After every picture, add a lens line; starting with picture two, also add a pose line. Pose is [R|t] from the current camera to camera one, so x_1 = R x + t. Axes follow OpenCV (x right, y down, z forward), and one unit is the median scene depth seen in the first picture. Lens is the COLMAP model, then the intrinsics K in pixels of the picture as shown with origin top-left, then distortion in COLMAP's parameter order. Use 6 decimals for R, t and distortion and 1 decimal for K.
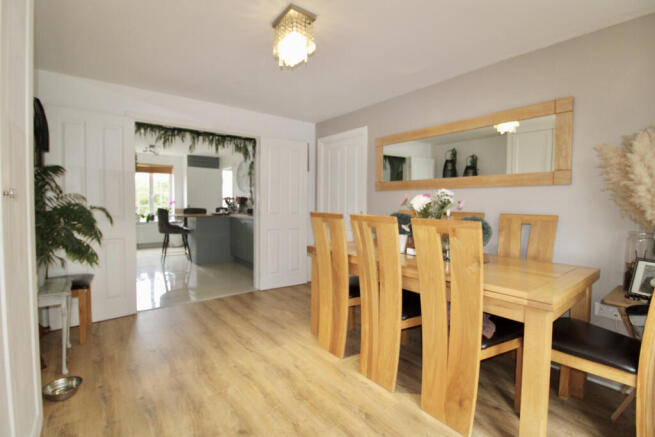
lens RADIAL K [[305.9, 0, 329.8], [0, 305.9, 219.1], [0, 0, 1]] dist [-0.010136, -0.002868]
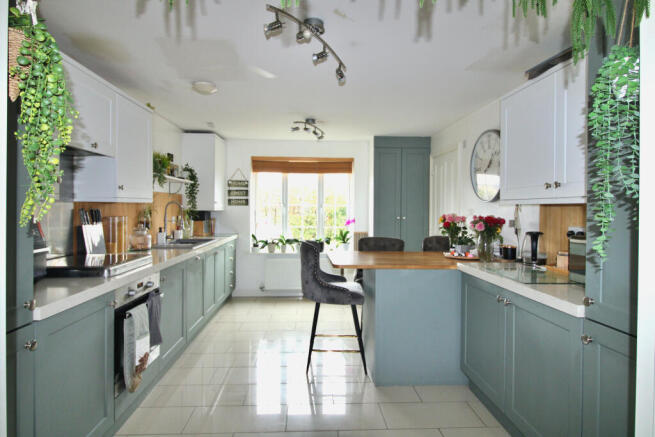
lens RADIAL K [[375.3, 0, 327.6], [0, 375.3, 214.9], [0, 0, 1]] dist [-0.001158, -0.001107]
pose [[0.823767, 0.007102, -0.566884, -0.154671], [-0.033208, 0.998809, -0.035743, -0.043024], [0.565955, 0.048269, 0.823022, 0.406535]]
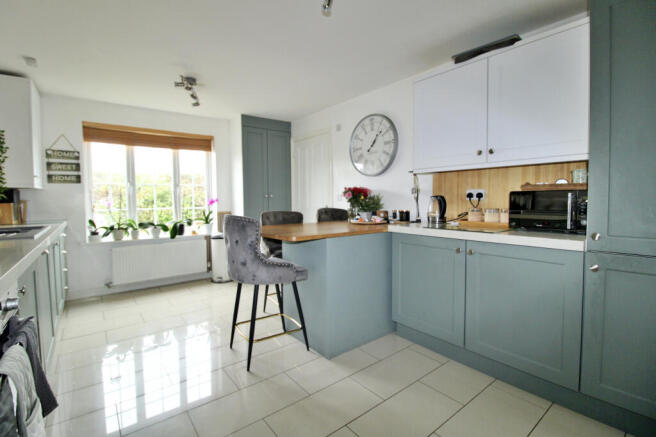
lens RADIAL K [[306.4, 0, 322.7], [0, 306.4, 214.5], [0, 0, 1]] dist [-0.010136, -0.002868]
pose [[0.999818, -0.019077, 0.000690, -0.332003], [0.019081, 0.999797, -0.006458, -0.024053], [-0.000567, 0.006470, 0.999979, 0.455735]]
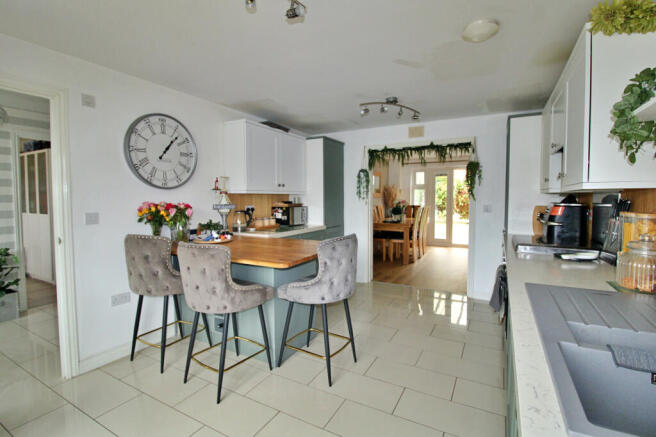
lens RADIAL K [[306.4, 0, 326.7], [0, 306.4, 212.2], [0, 0, 1]] dist [-0.010136, -0.002868]
pose [[-0.389861, -0.050023, 0.919514, -0.679914], [0.055193, 0.995459, 0.077555, -0.072990], [-0.919218, 0.080986, -0.385330, 0.877586]]
